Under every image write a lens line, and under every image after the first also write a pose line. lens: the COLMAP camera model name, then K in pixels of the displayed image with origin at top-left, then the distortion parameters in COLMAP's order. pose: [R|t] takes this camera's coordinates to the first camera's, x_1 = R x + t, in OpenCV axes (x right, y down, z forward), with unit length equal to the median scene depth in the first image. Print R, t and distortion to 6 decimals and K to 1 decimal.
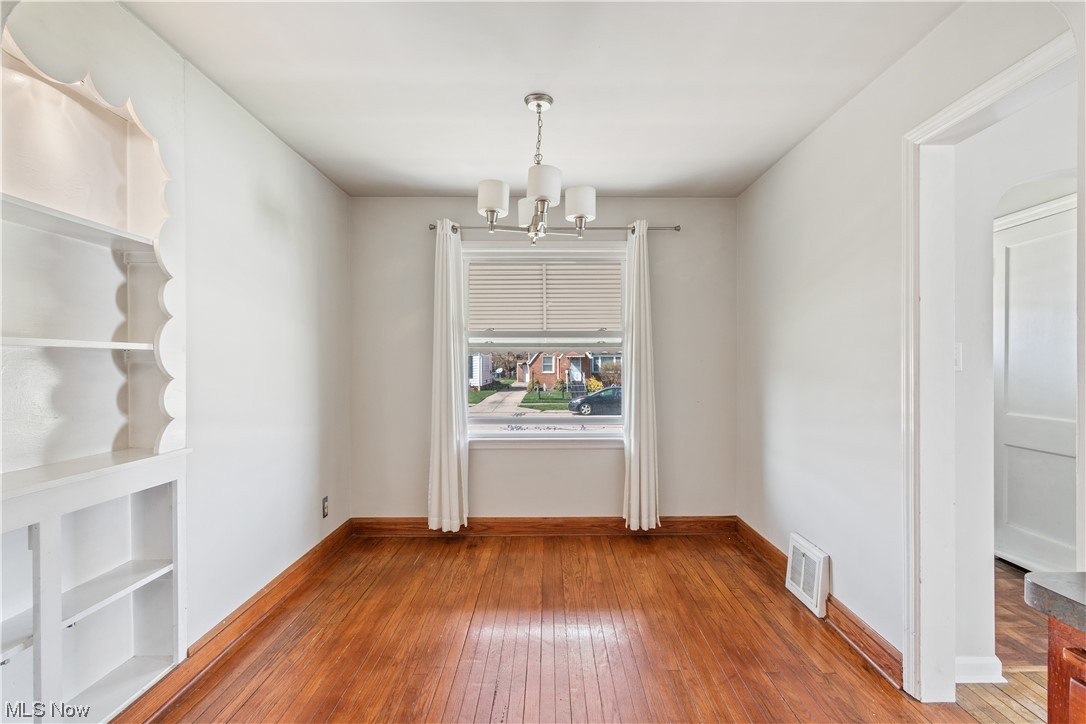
lens RADIAL K [[498.8, 0, 562.6], [0, 498.8, 365.5], [0, 0, 1]] dist [0.014486, -0.000104]
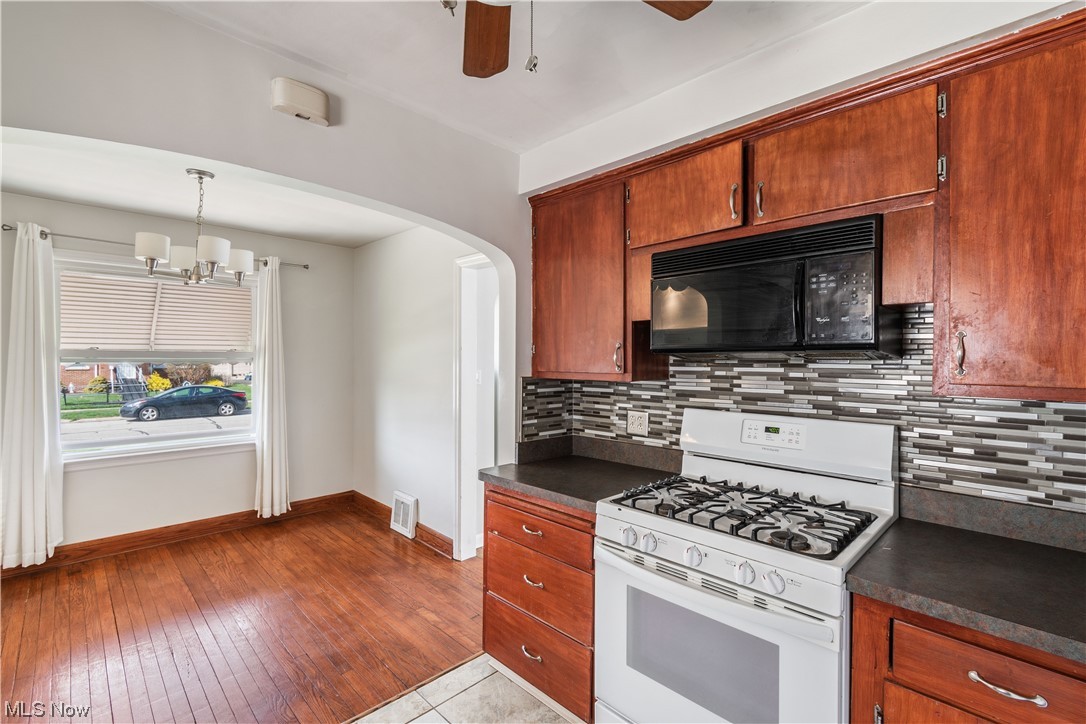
lens RADIAL K [[493.8, 0, 559.0], [0, 493.8, 359.9], [0, 0, 1]] dist [-0.000538, -0.001179]
pose [[0.722211, -0.002083, 0.691669, -0.163299], [-0.003644, 0.999970, 0.006817, -0.054317], [-0.691663, -0.007444, 0.722182, -0.316504]]
